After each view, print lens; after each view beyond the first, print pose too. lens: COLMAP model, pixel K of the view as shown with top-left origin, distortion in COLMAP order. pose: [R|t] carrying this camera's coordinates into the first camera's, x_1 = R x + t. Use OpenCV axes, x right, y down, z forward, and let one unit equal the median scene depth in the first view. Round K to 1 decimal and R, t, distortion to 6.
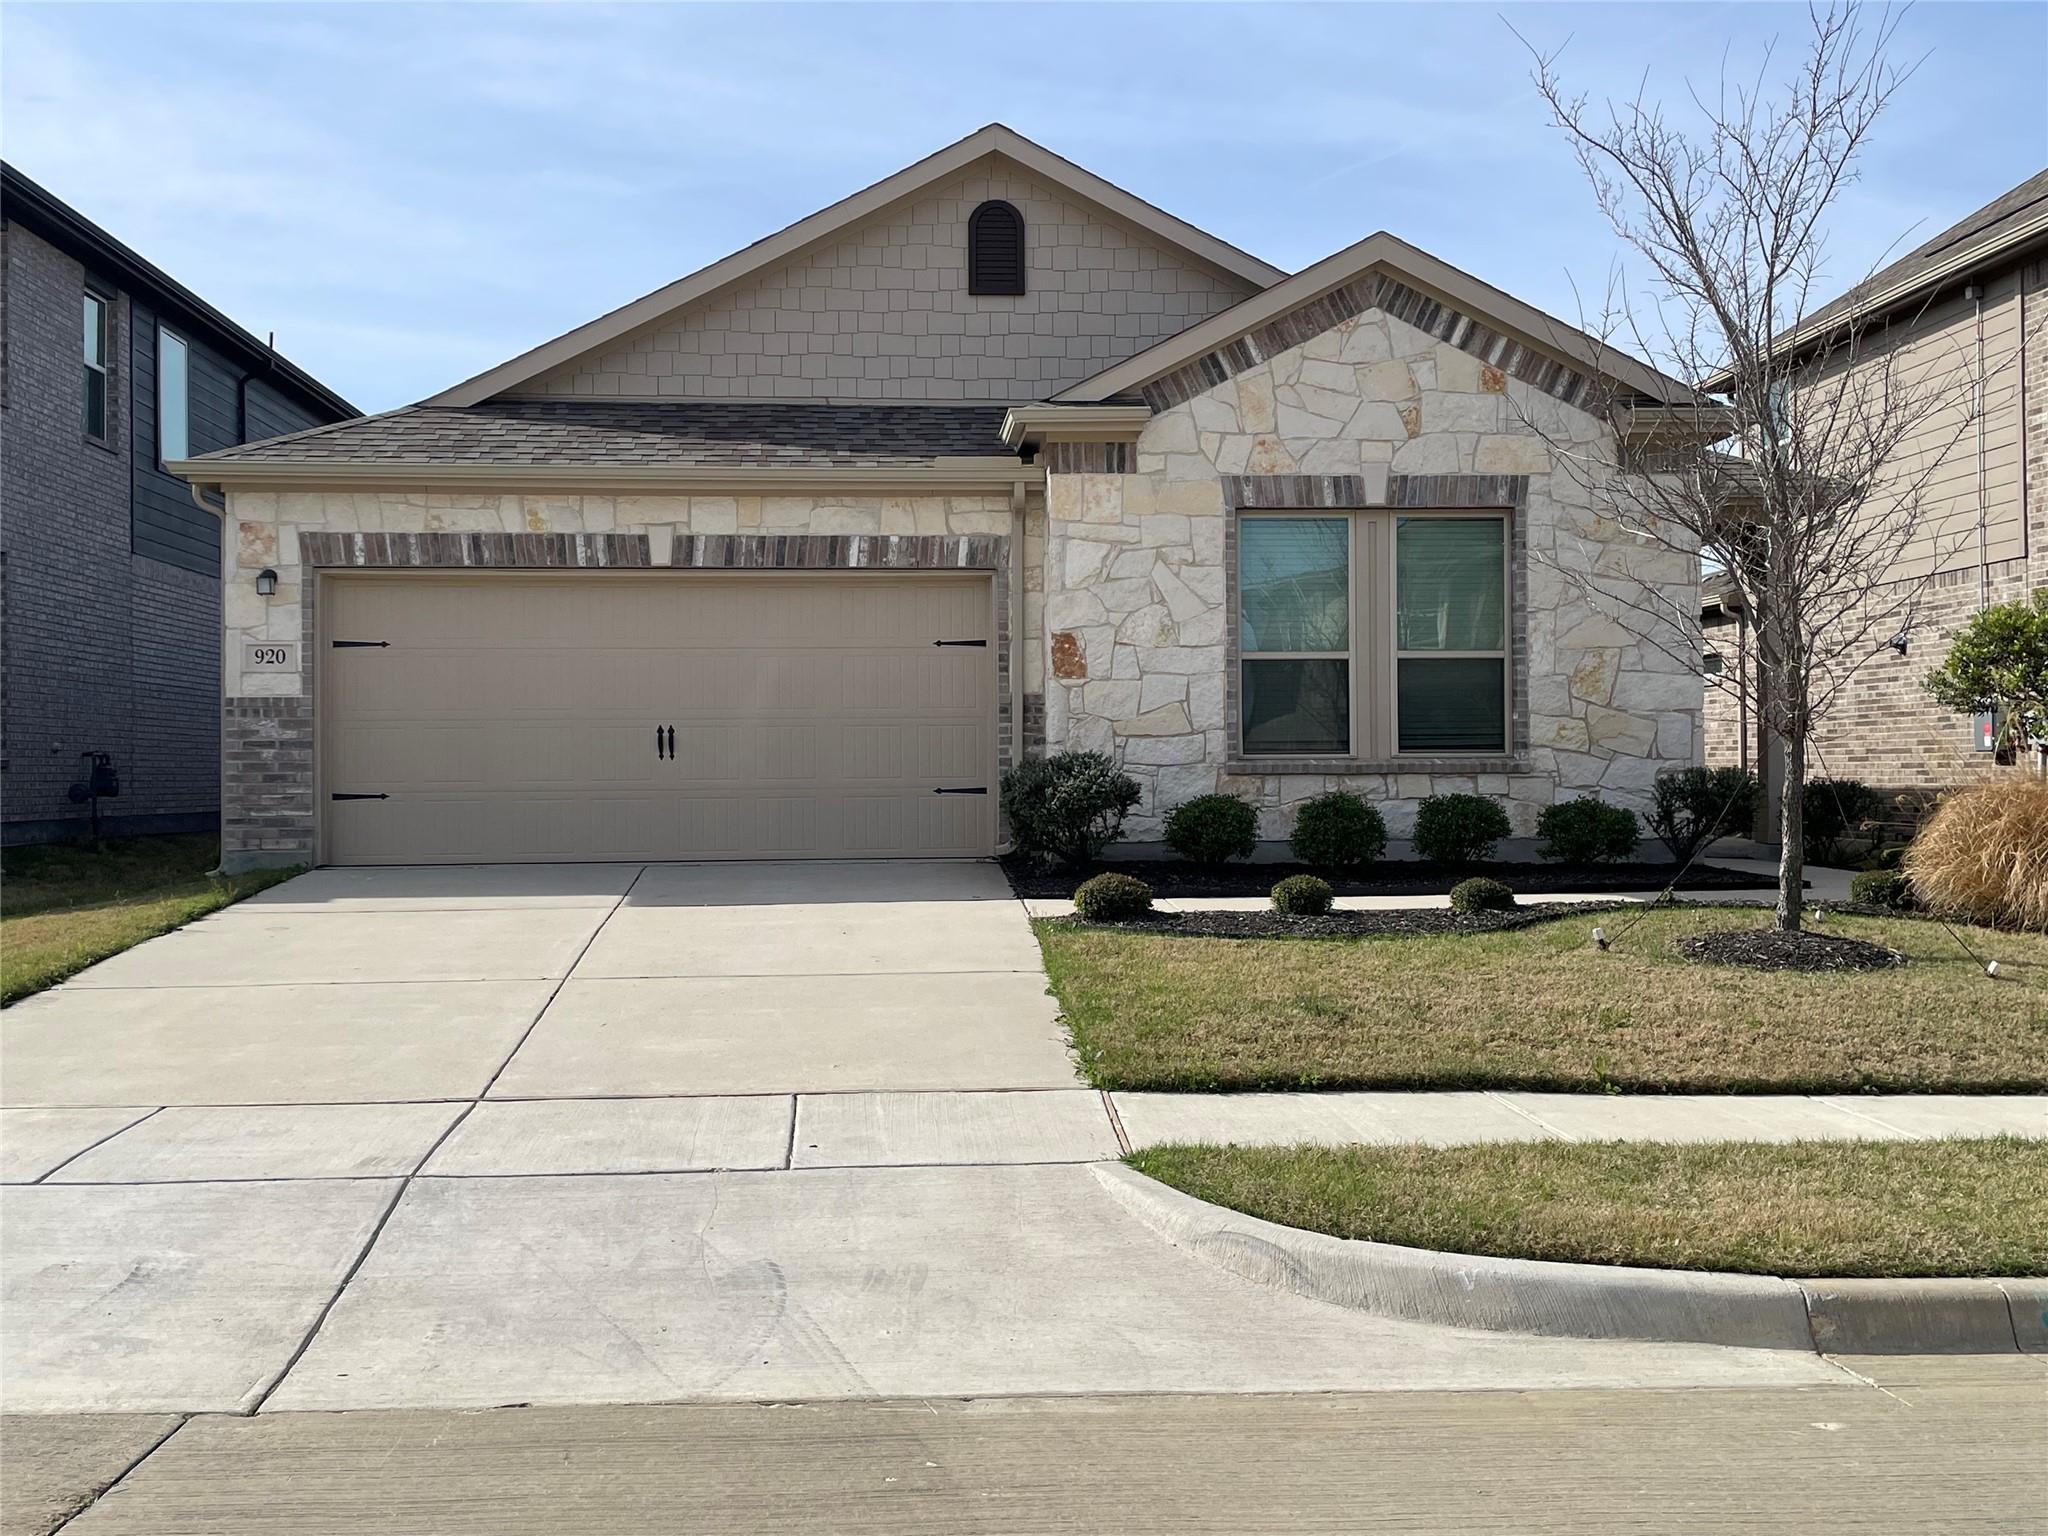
lens RADIAL K [[2085.5, 0, 1020.9], [0, 2085.5, 756.0], [0, 0, 1]] dist [0.058016, 0.000000]
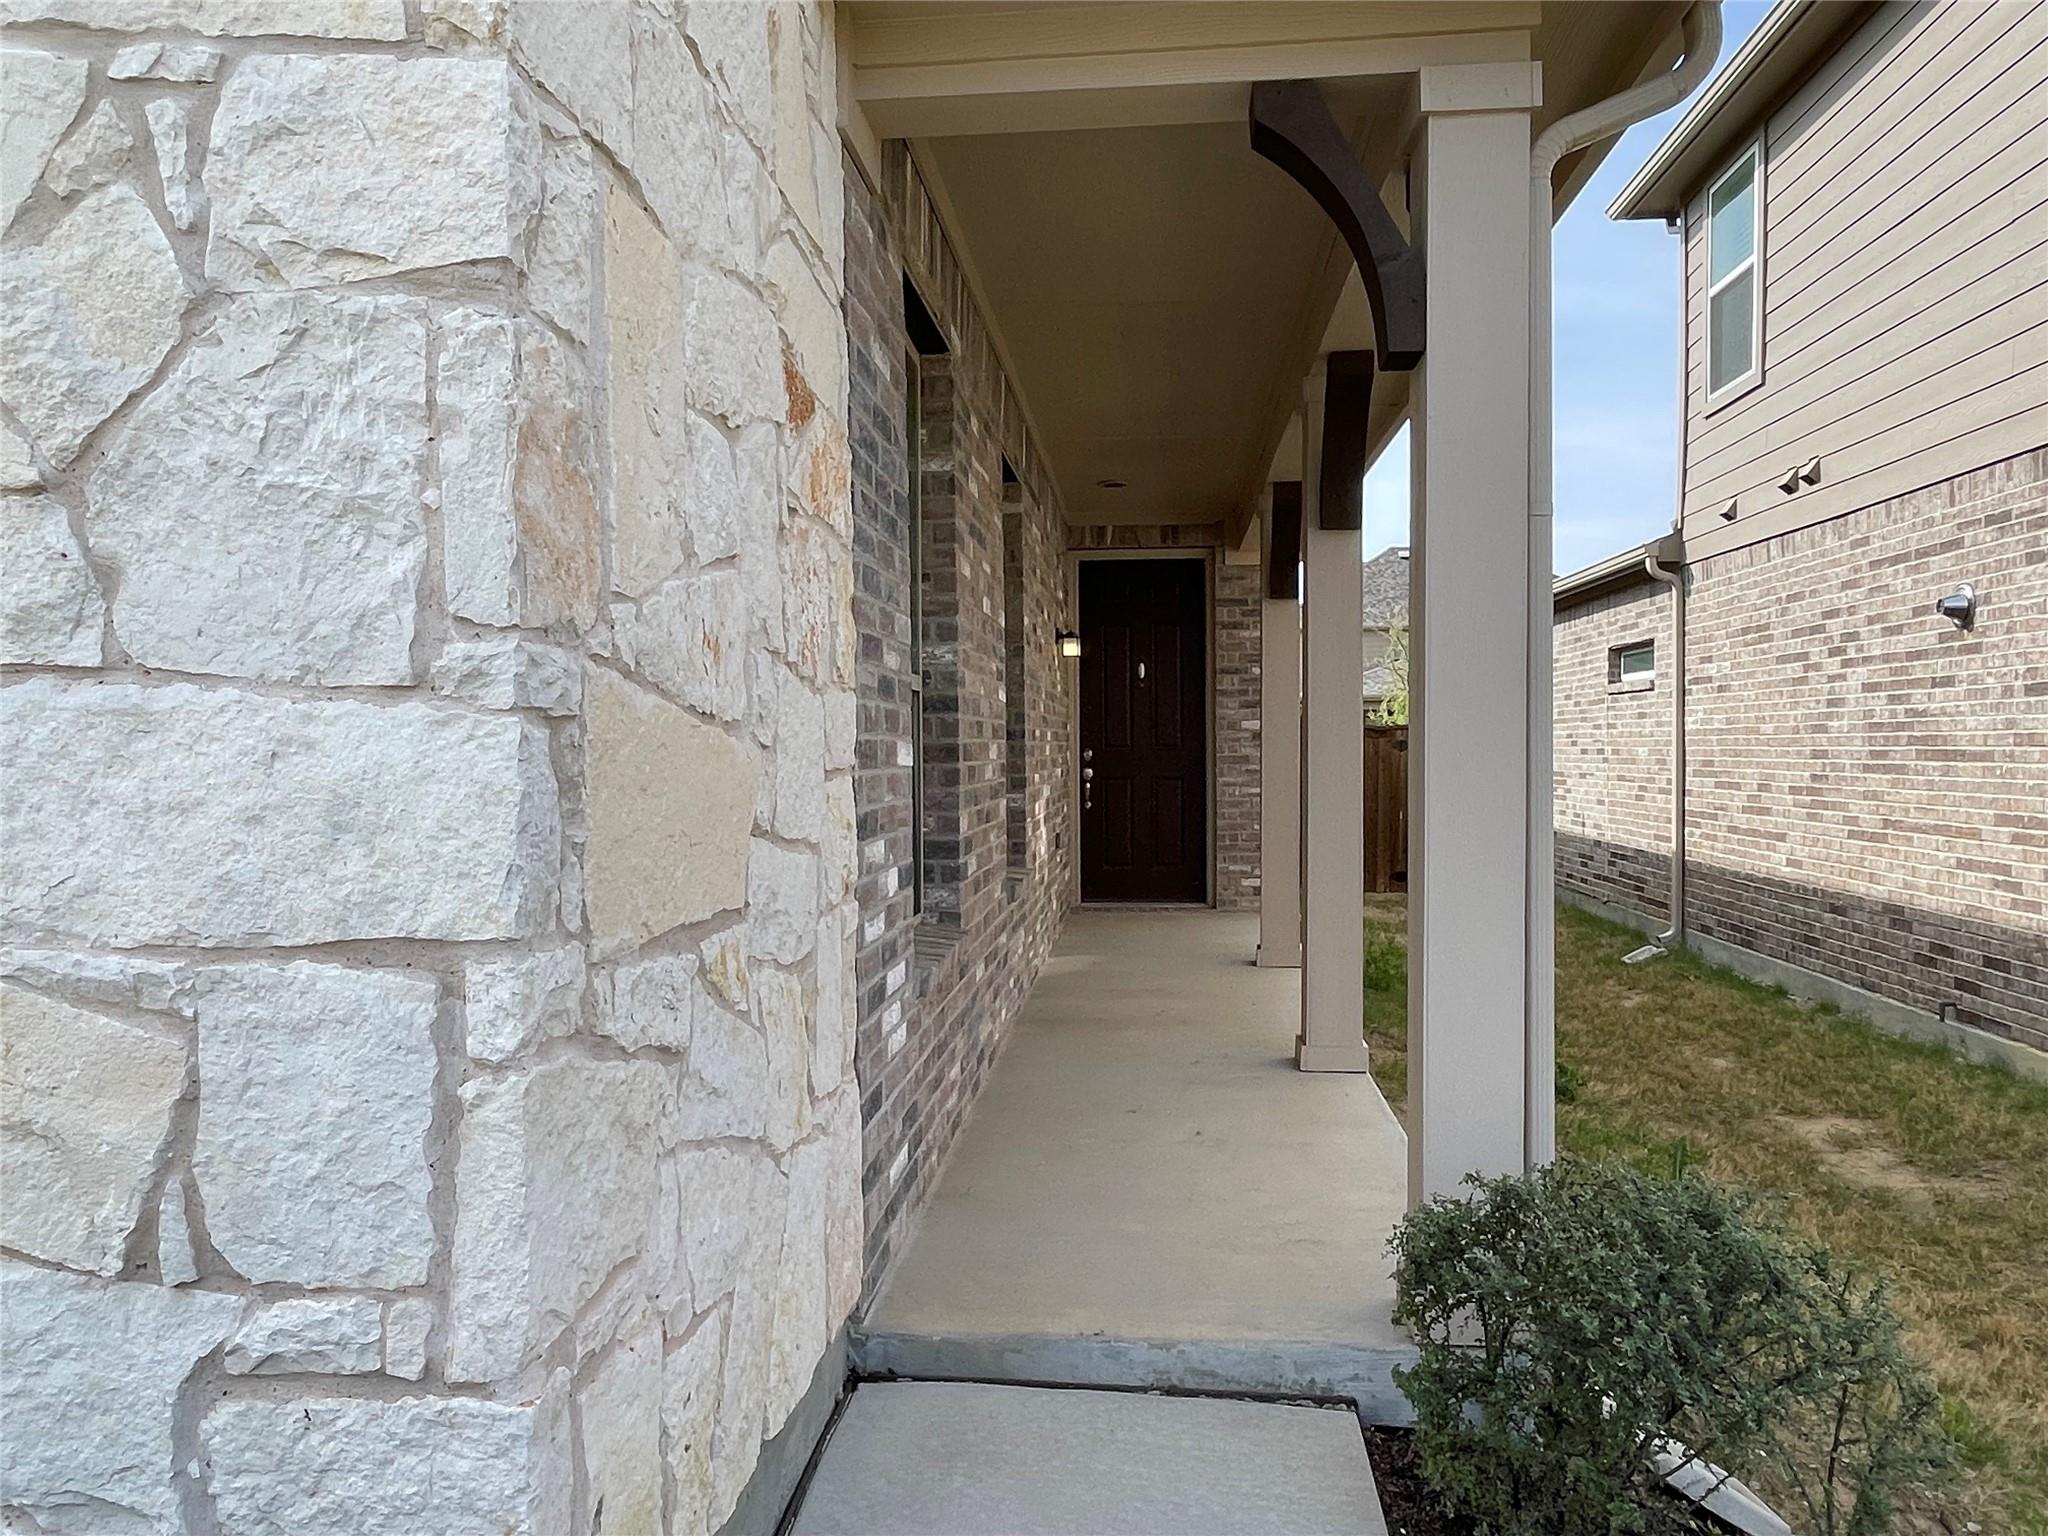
lens RADIAL K [[1485.7, 0, 1024.3], [0, 1485.7, 787.7], [0, 0, 1]] dist [-0.000960, 0.000059]
pose [[0.987705, 0.005558, -0.156228, 0.261399], [0.000342, 0.999289, 0.037707, -0.025350], [0.156326, -0.037297, 0.987001, 0.634796]]
